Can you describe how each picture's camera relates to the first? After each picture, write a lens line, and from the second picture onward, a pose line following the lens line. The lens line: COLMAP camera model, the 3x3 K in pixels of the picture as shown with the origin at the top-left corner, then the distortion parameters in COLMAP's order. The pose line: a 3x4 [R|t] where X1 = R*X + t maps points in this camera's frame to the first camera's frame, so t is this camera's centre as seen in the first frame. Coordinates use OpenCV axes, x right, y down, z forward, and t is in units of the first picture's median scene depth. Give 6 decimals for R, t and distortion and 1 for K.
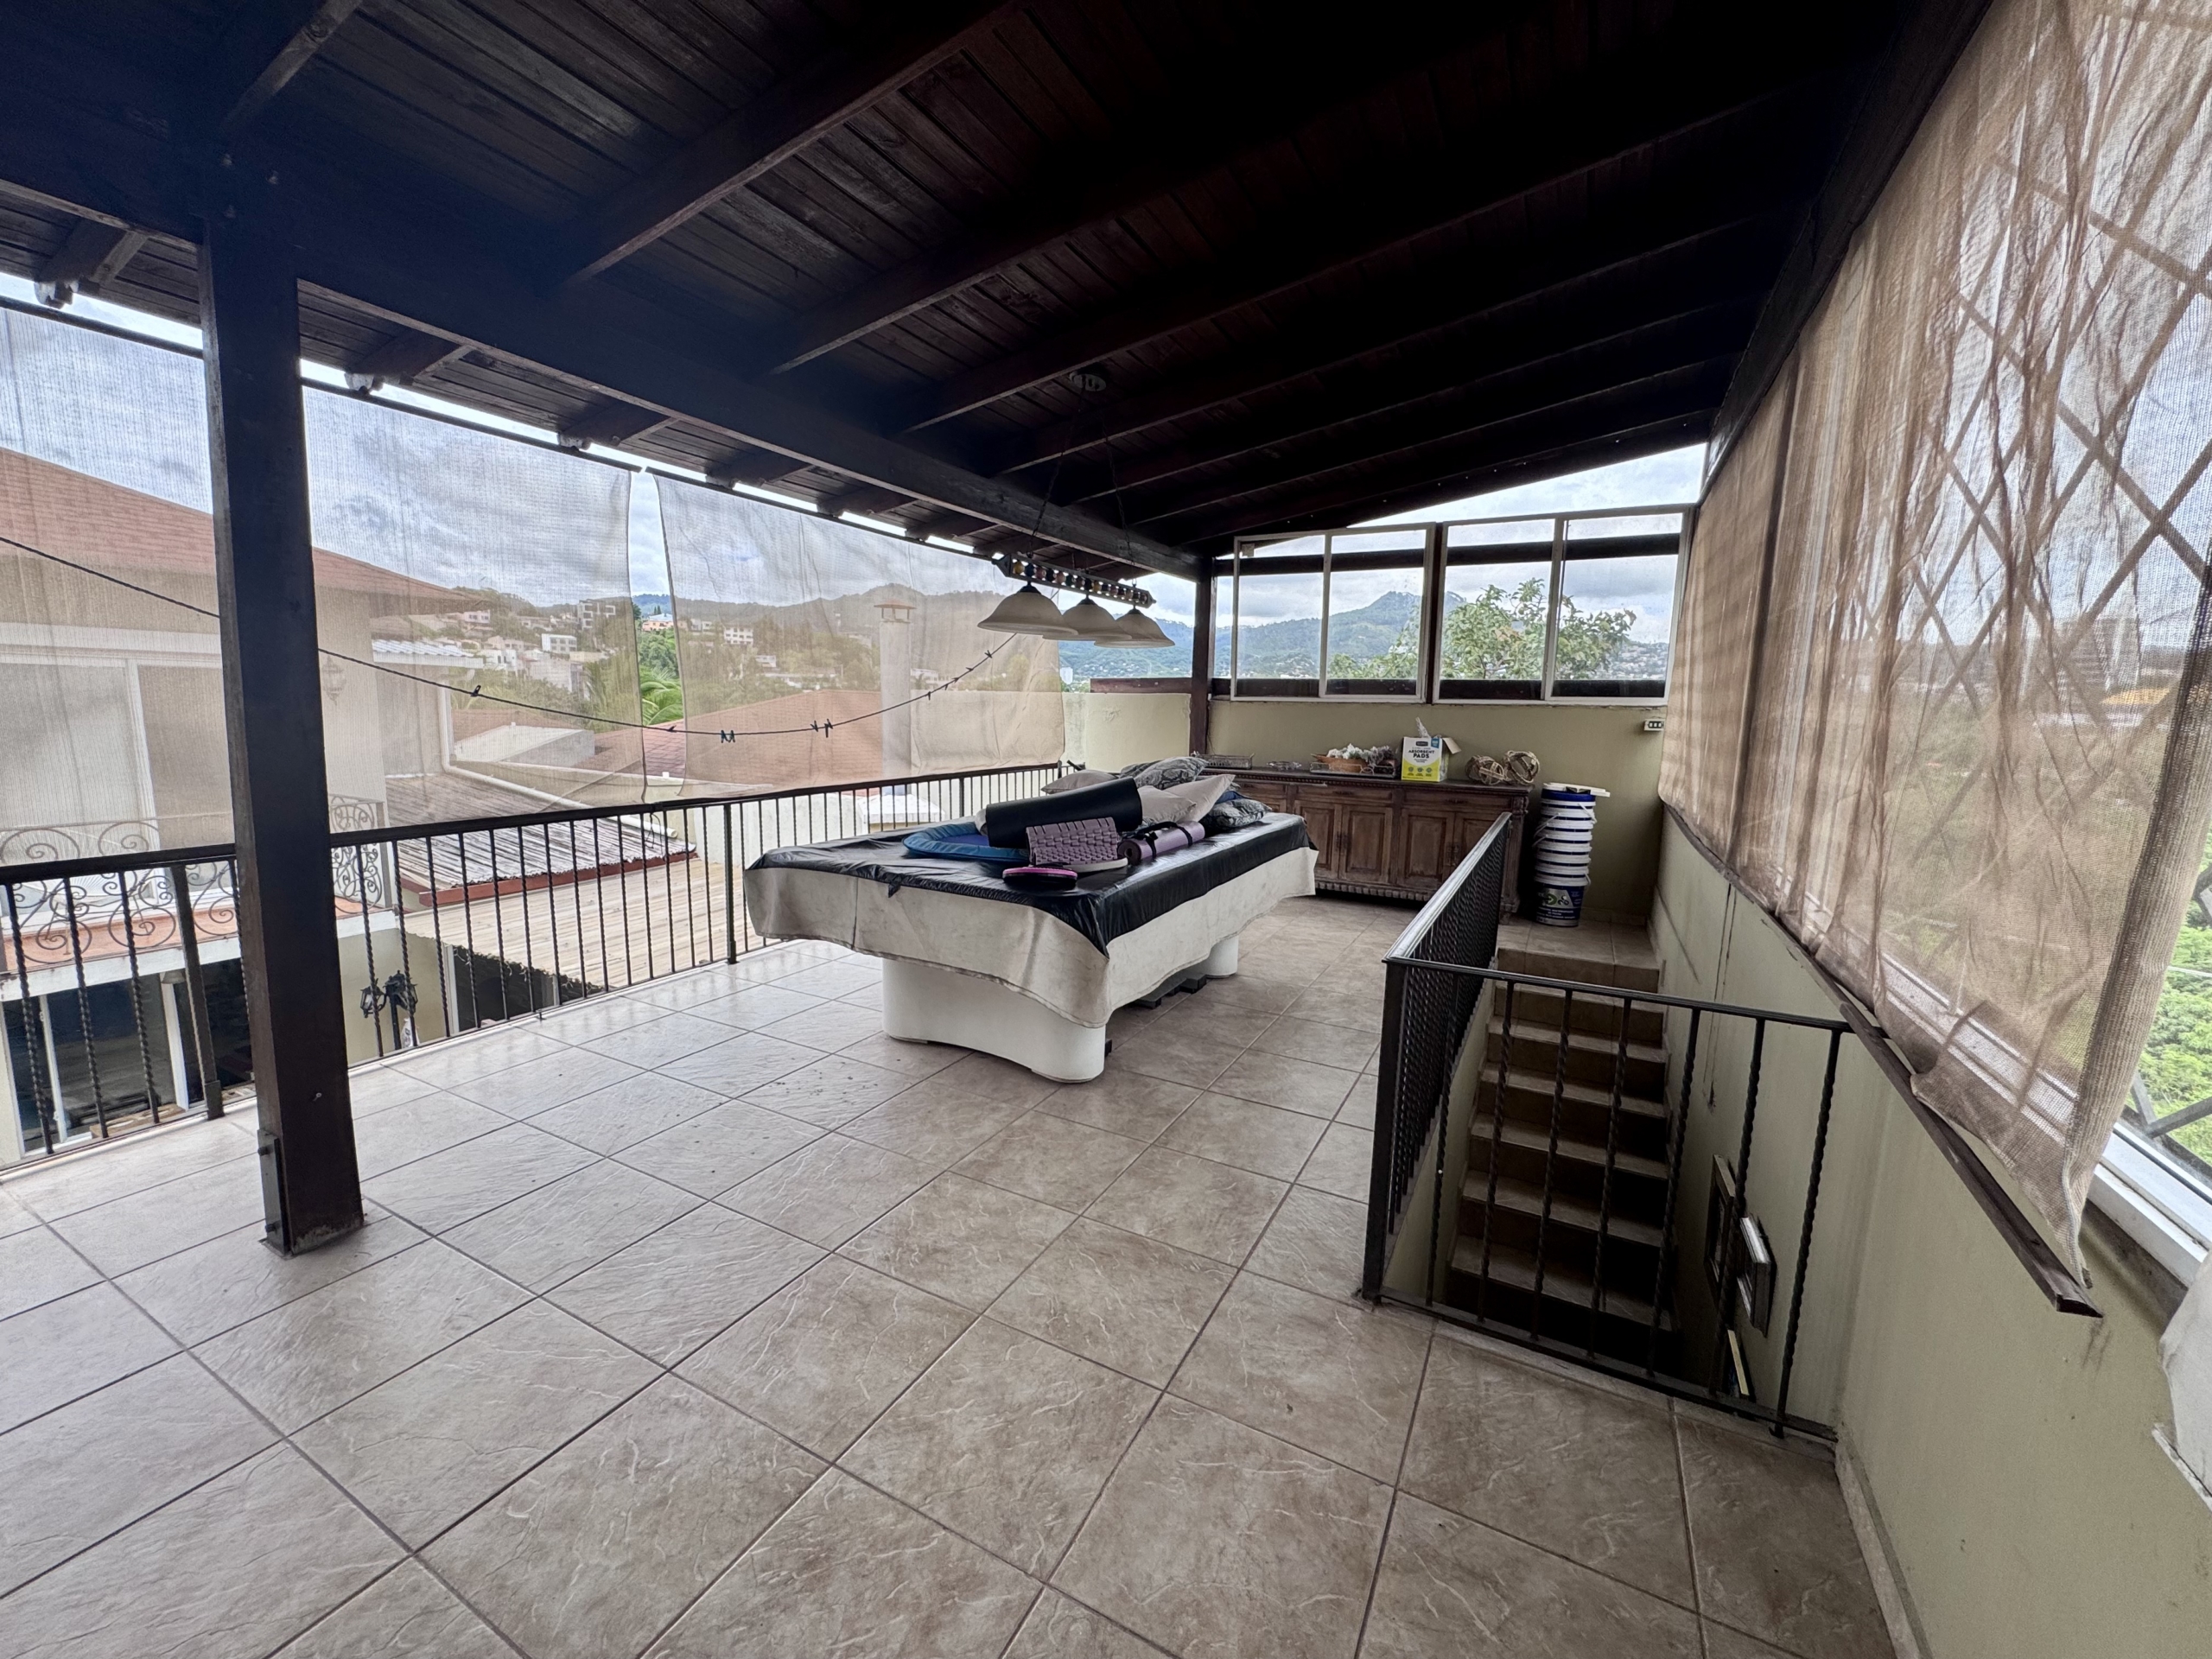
lens RADIAL K [[885.0, 0, 1110.7], [0, 885.0, 820.6], [0, 0, 1]] dist [-0.002907, 0.000056]
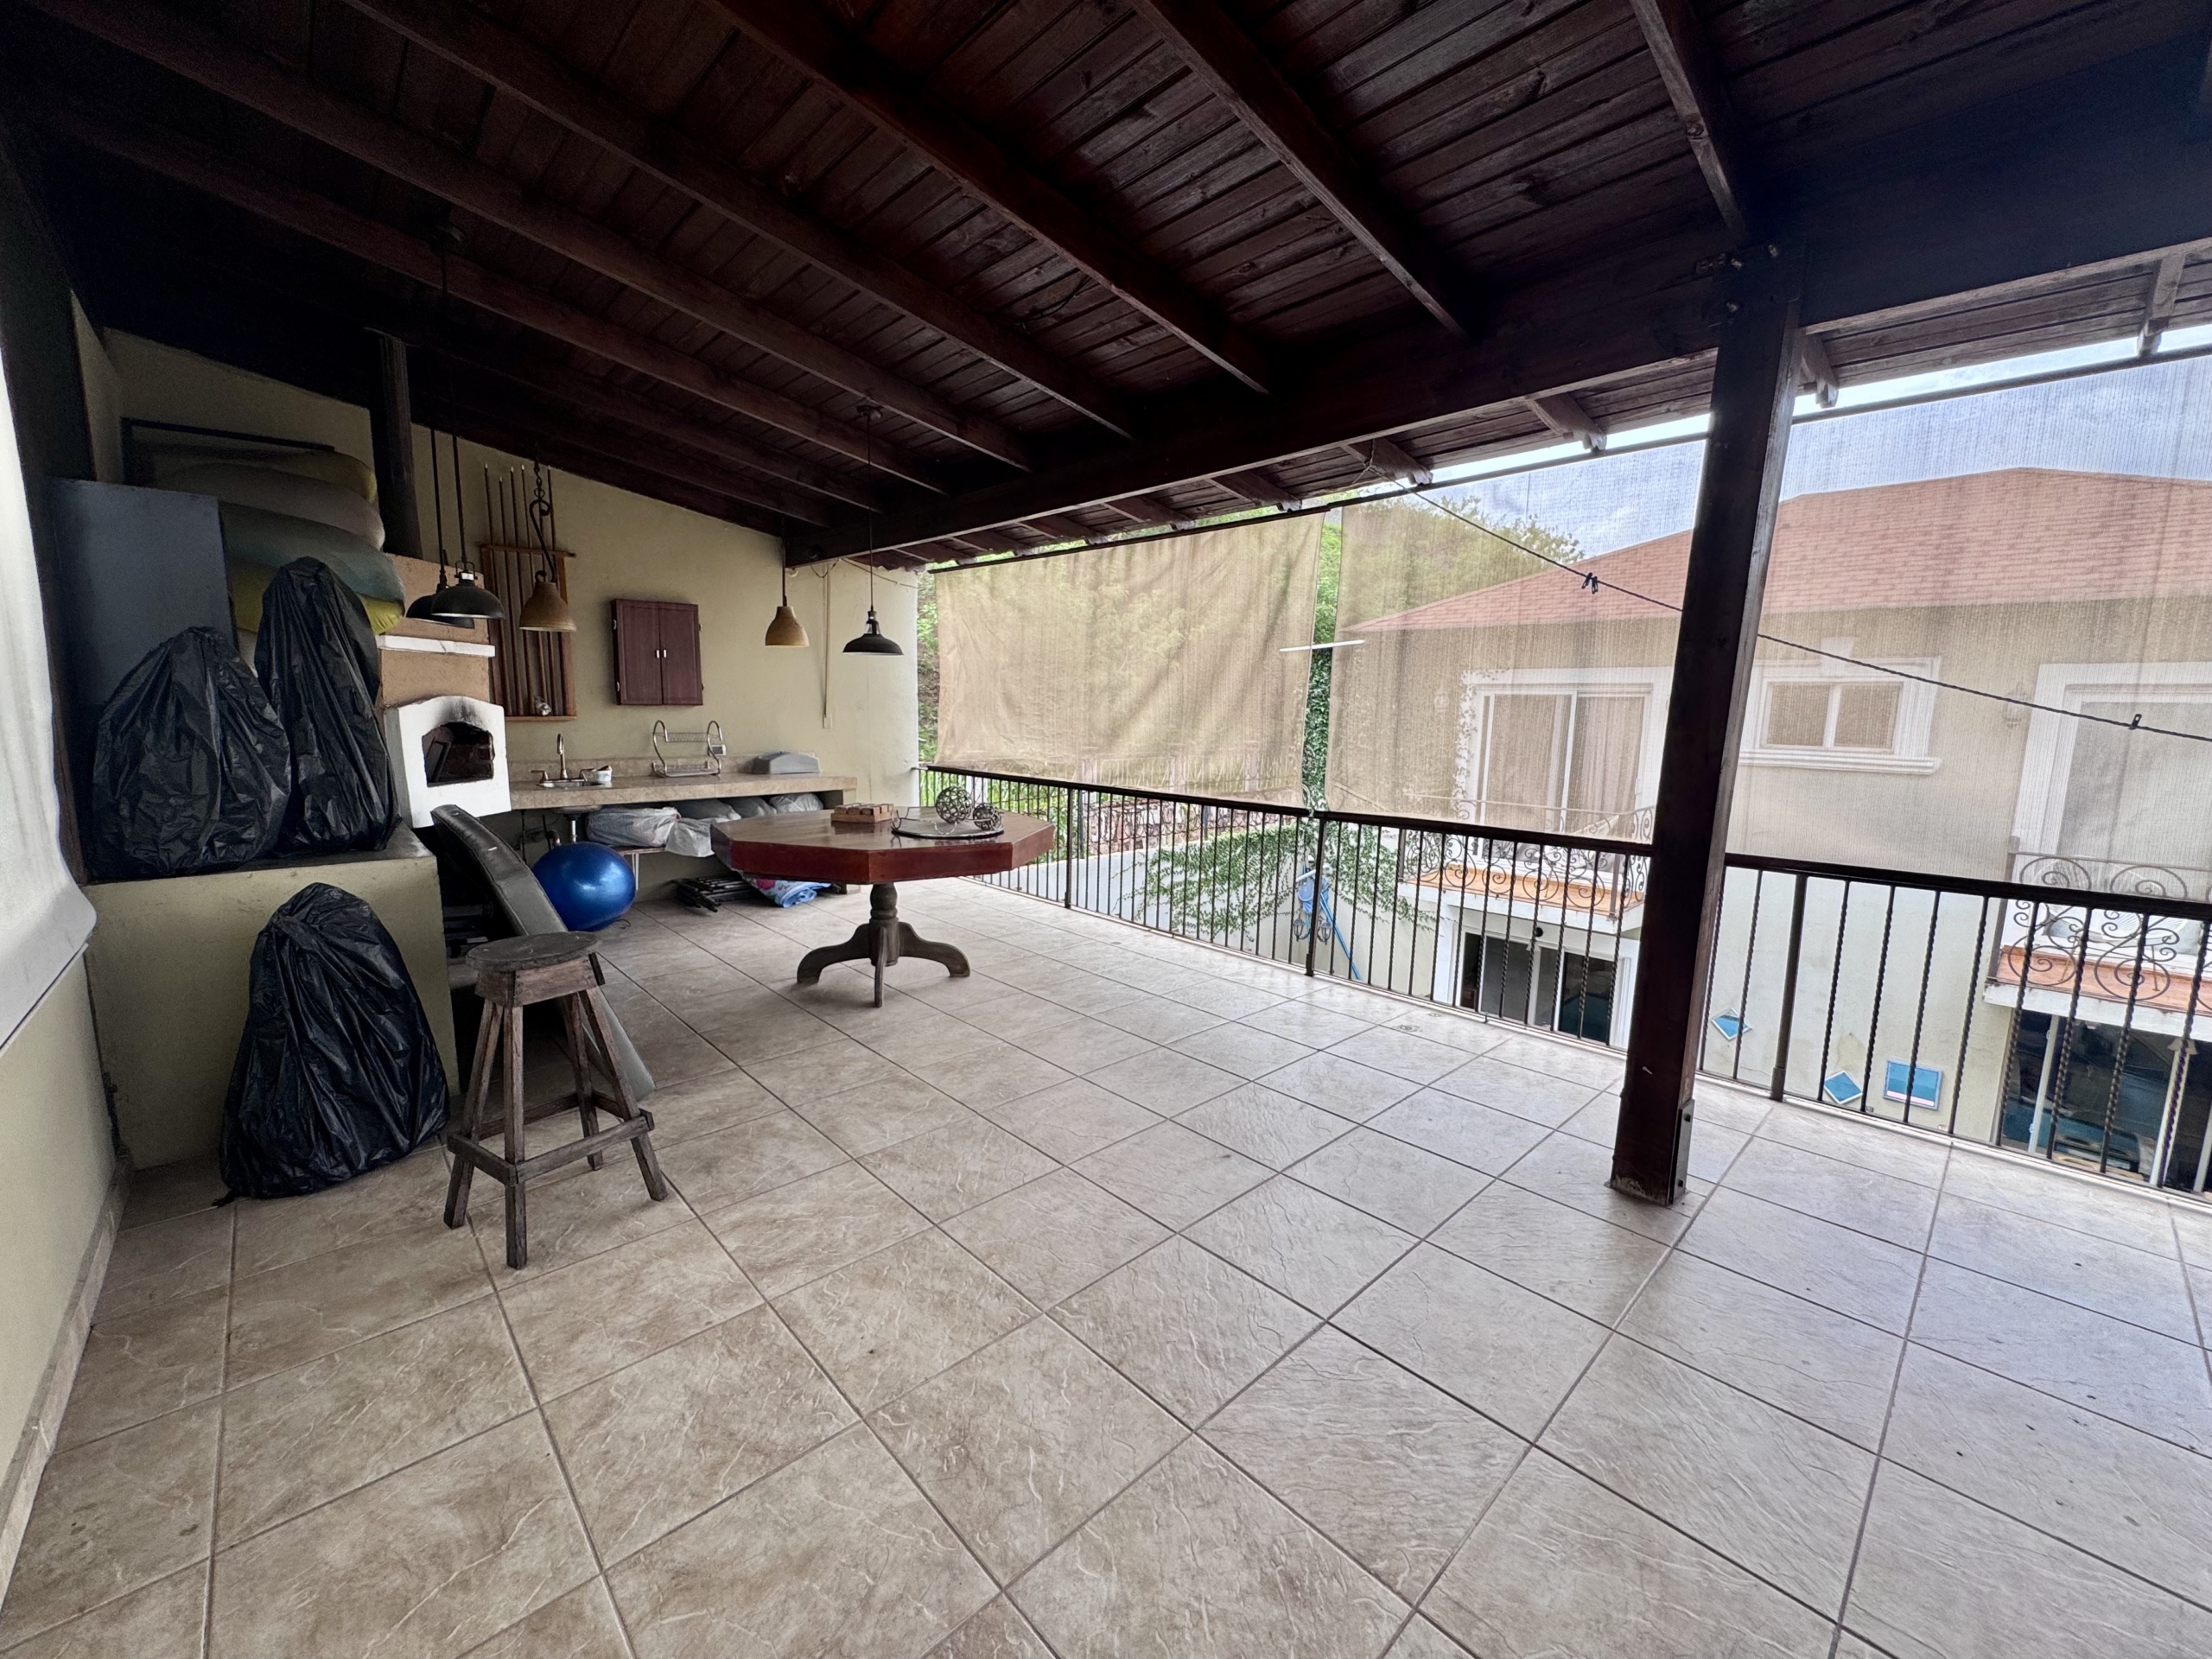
lens RADIAL K [[885.0, 0, 1106.5], [0, 885.0, 843.2], [0, 0, 1]] dist [-0.002907, 0.000056]
pose [[-0.324240, 0.123772, -0.937843, 0.169386], [-0.146286, 0.972917, 0.178977, -0.035234], [0.934596, 0.195224, -0.297352, 0.286146]]
